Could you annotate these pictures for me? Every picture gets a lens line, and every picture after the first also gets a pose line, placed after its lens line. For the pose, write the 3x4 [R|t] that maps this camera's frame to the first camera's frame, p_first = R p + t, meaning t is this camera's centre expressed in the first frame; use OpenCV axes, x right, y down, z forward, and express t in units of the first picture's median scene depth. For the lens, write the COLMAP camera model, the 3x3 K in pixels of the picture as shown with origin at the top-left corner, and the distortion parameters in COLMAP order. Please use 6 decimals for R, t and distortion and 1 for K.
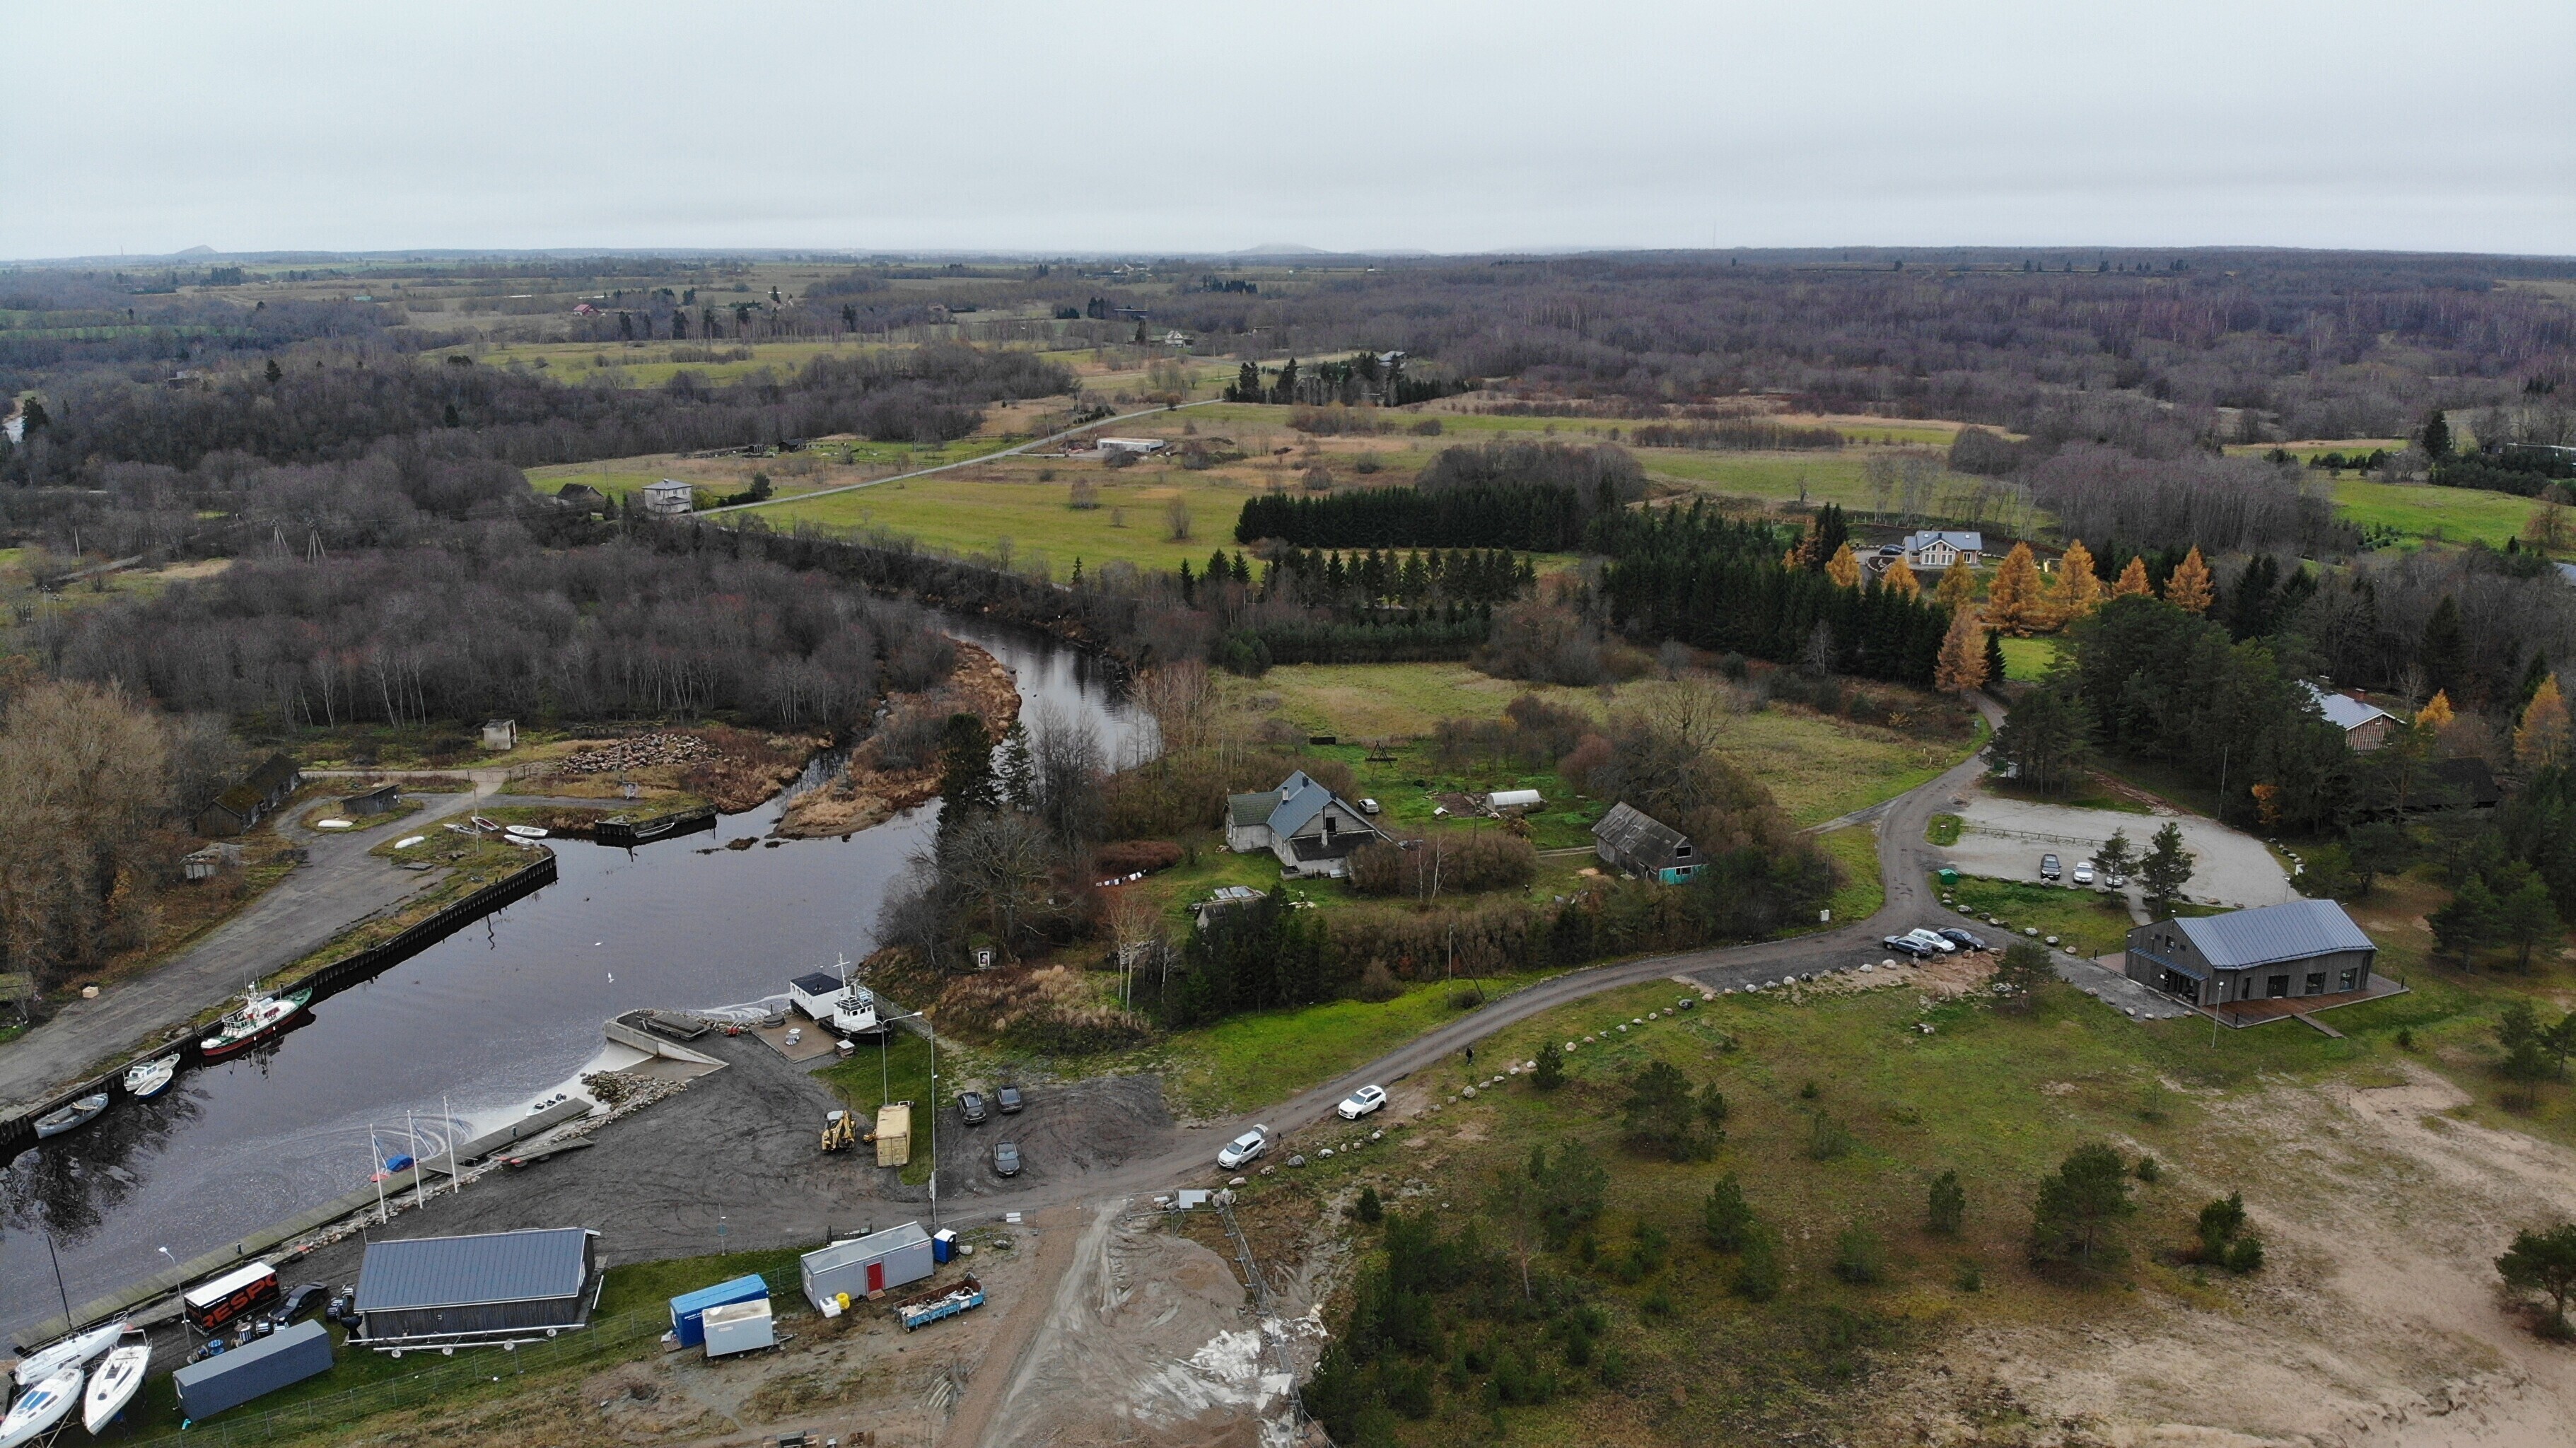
lens RADIAL K [[1884.0, 0, 1303.3], [0, 1884.0, 719.9], [0, 0, 1]] dist [0.067777, -0.180622]
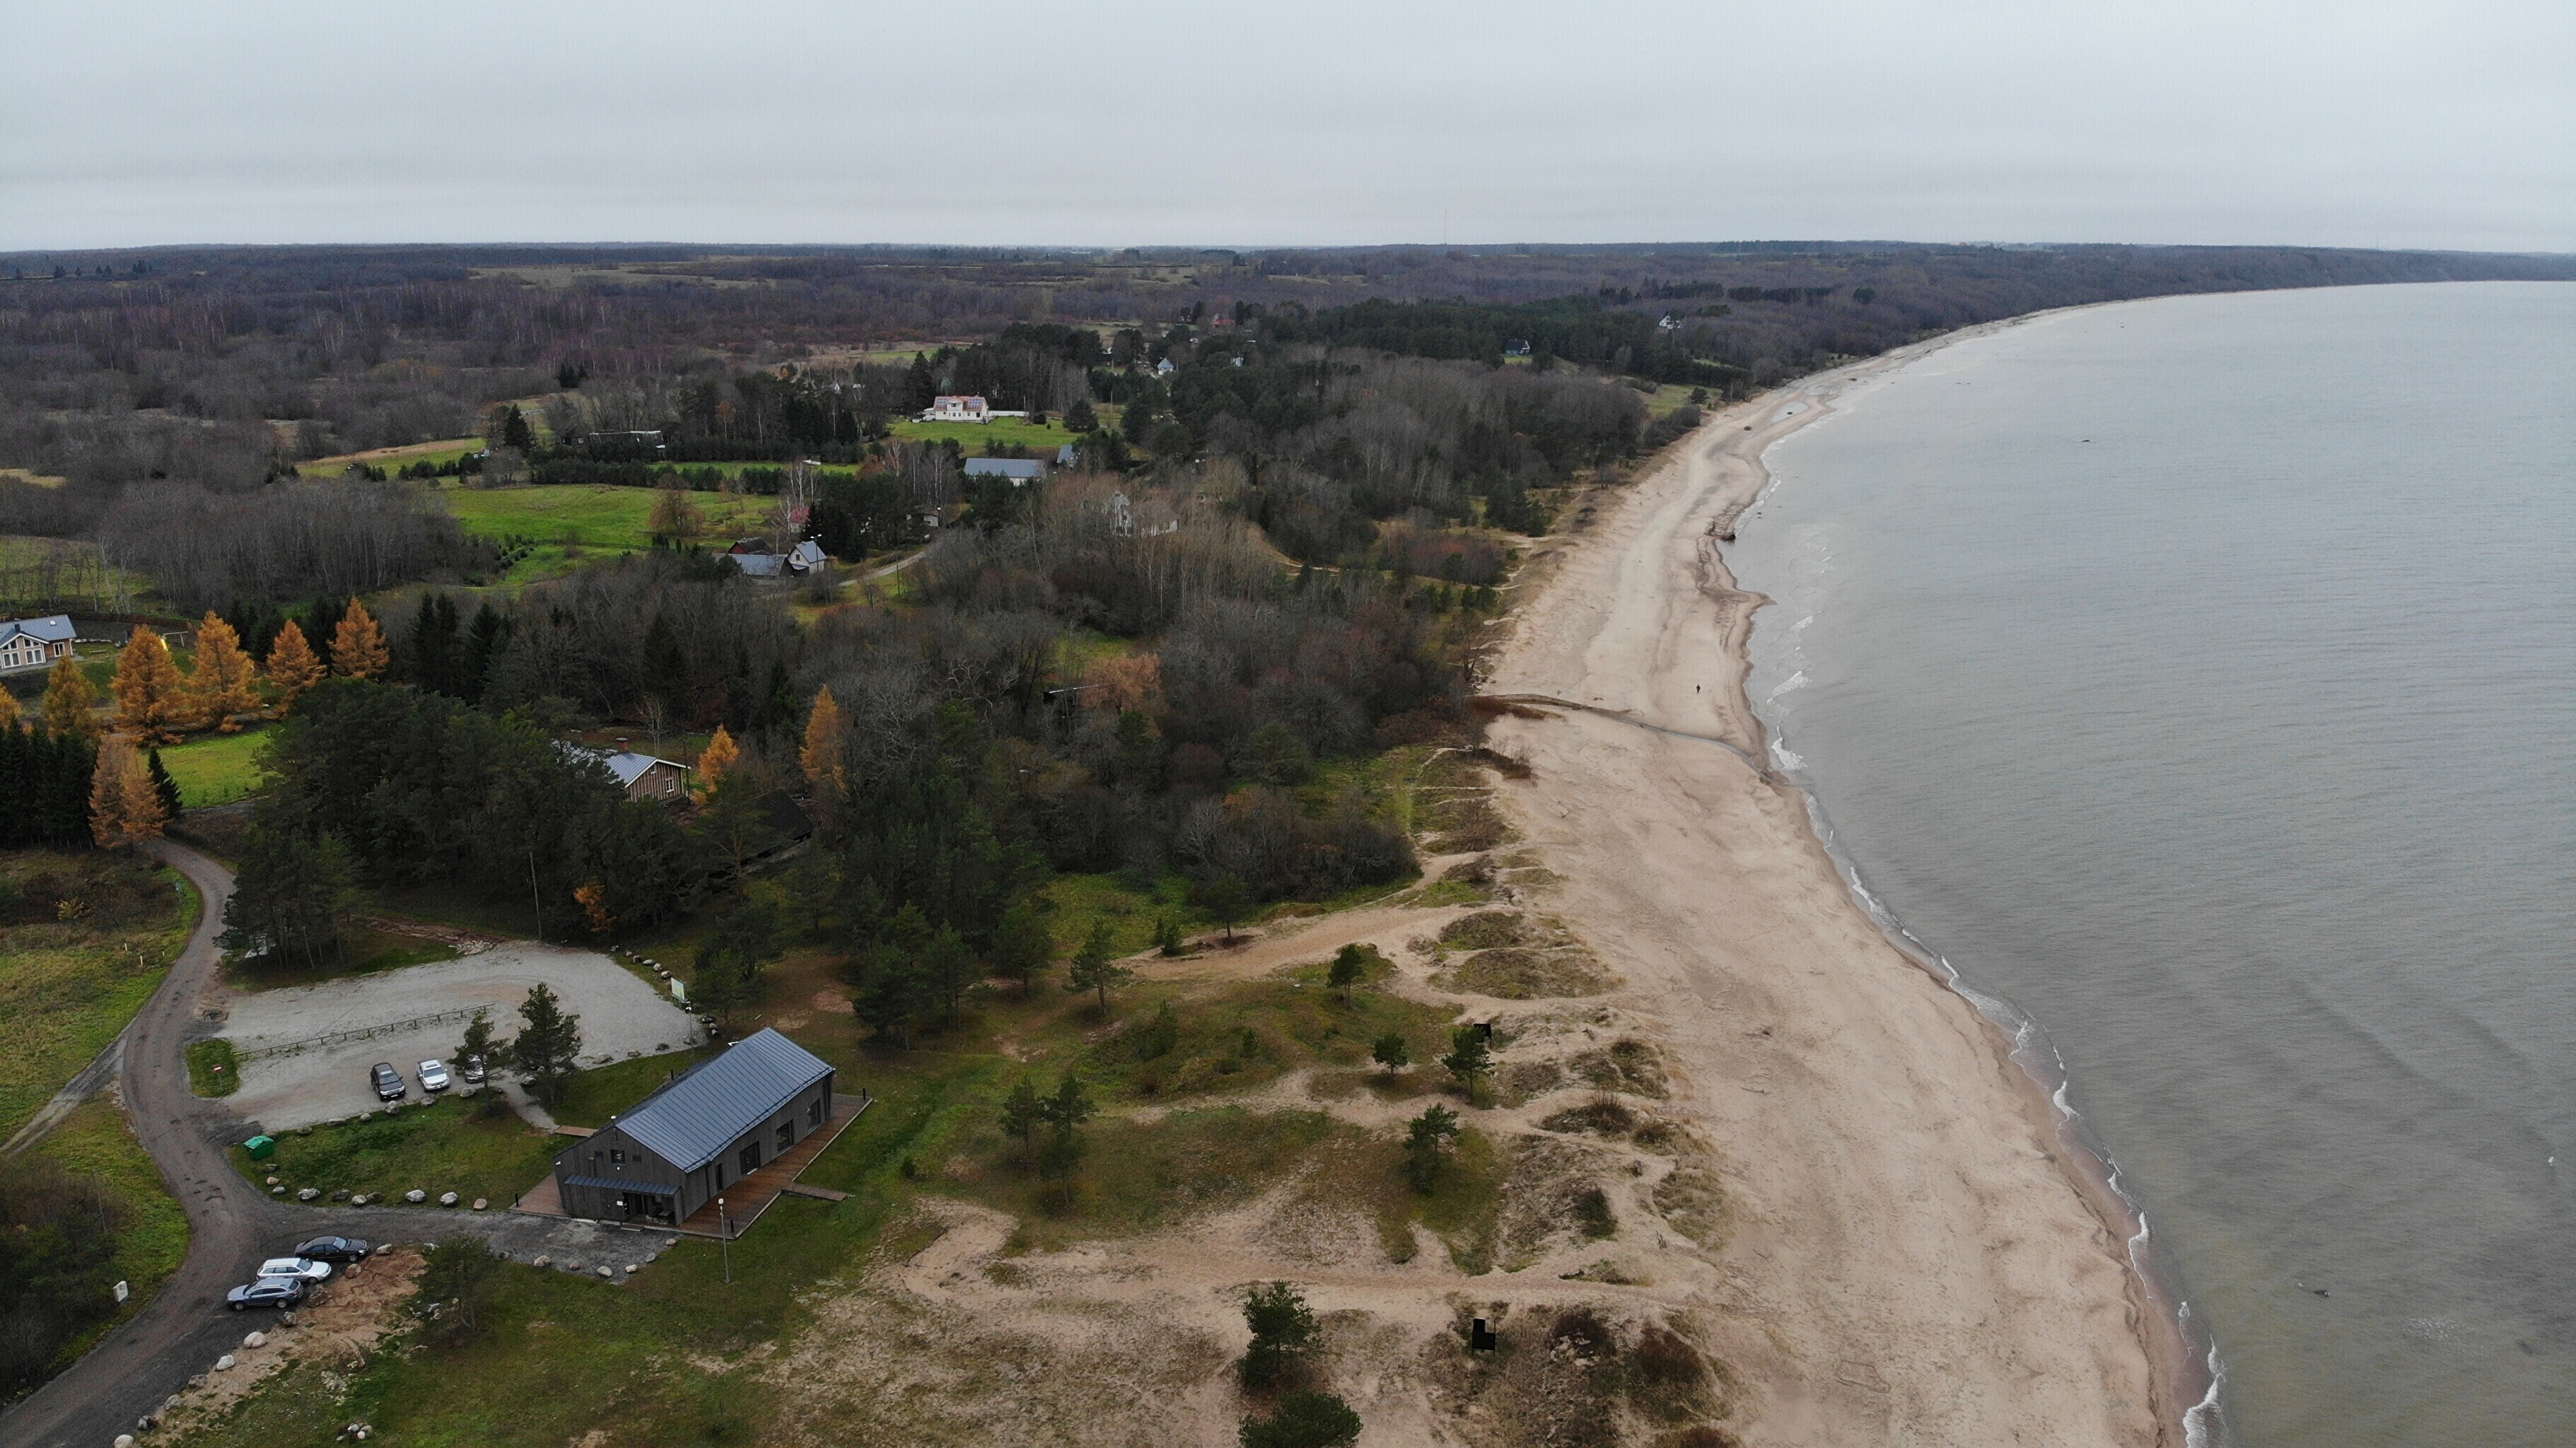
lens RADIAL K [[1884.0, 0, 1303.3], [0, 1884.0, 719.9], [0, 0, 1]] dist [0.067777, -0.180622]
pose [[0.563167, -0.202230, 0.801215, 0.024612], [0.200116, 0.974107, 0.105209, -0.053317], [-0.801746, 0.101086, 0.589055, 0.209541]]
